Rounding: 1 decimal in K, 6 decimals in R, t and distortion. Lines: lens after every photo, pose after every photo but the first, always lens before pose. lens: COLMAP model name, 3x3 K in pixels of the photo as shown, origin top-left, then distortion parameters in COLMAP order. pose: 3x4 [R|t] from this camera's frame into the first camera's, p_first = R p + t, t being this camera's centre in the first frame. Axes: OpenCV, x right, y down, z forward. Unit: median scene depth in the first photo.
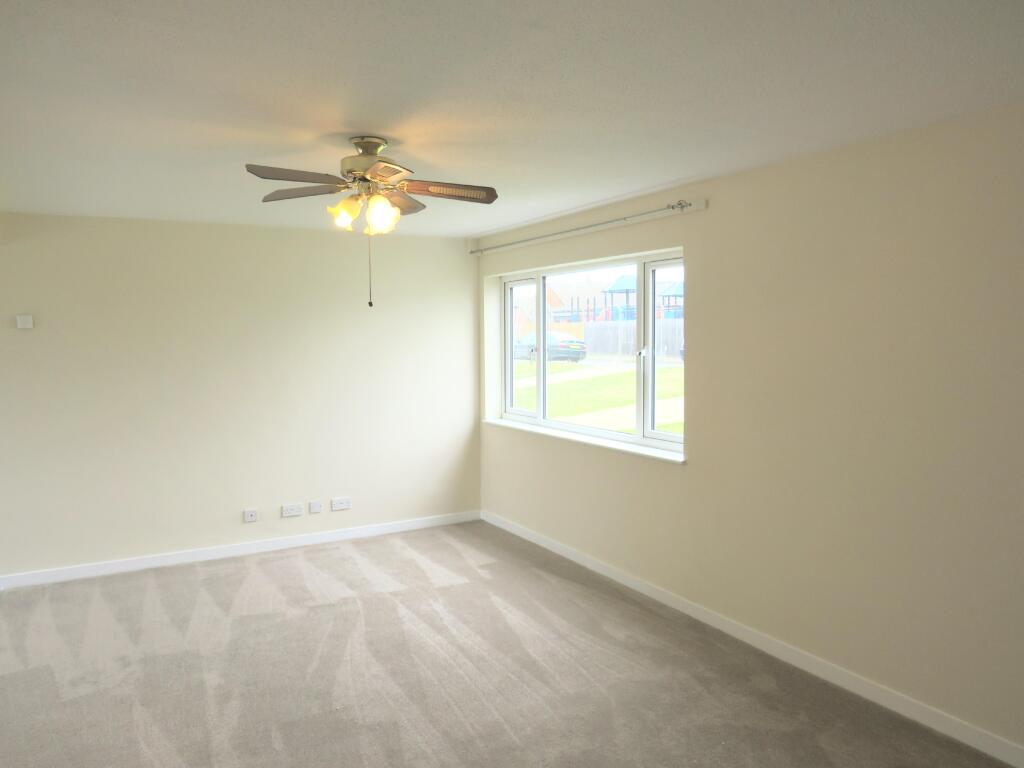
lens RADIAL K [[729.6, 0, 511.2], [0, 729.6, 386.0], [0, 0, 1]] dist [-0.014069, 0.005660]
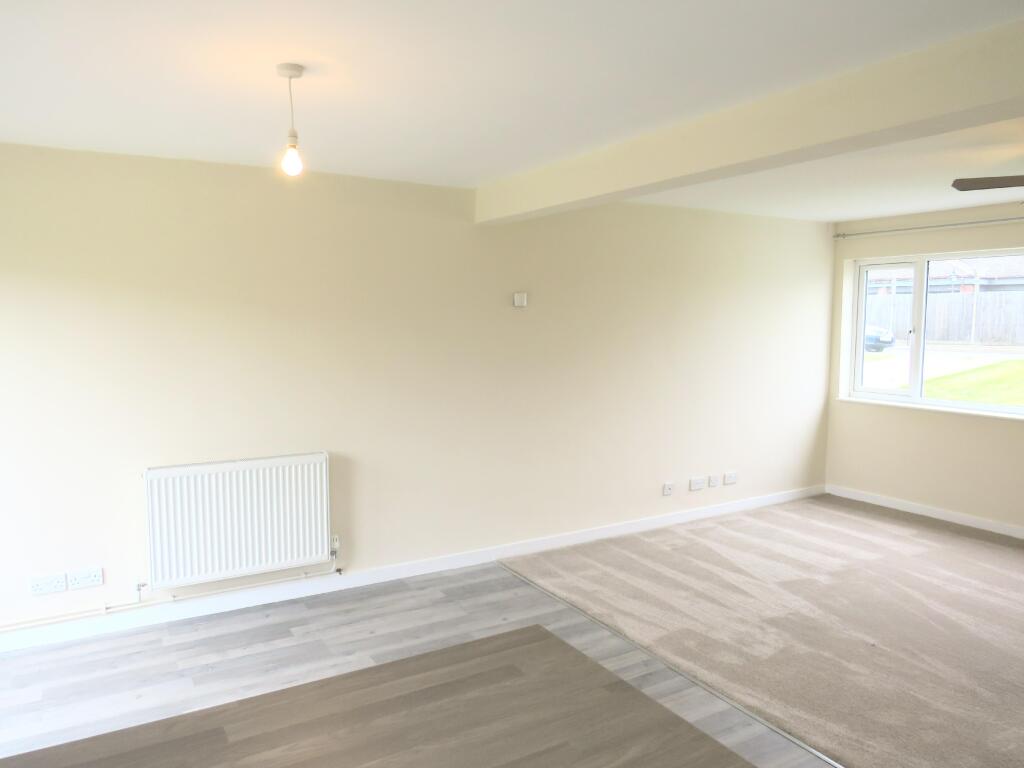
lens RADIAL K [[729.6, 0, 510.0], [0, 729.6, 378.9], [0, 0, 1]] dist [-0.014069, 0.005660]
pose [[0.999356, 0.005563, 0.035437, -0.650910], [-0.006158, 0.999841, 0.016720, 0.006227], [-0.035338, -0.016928, 0.999232, -0.025748]]
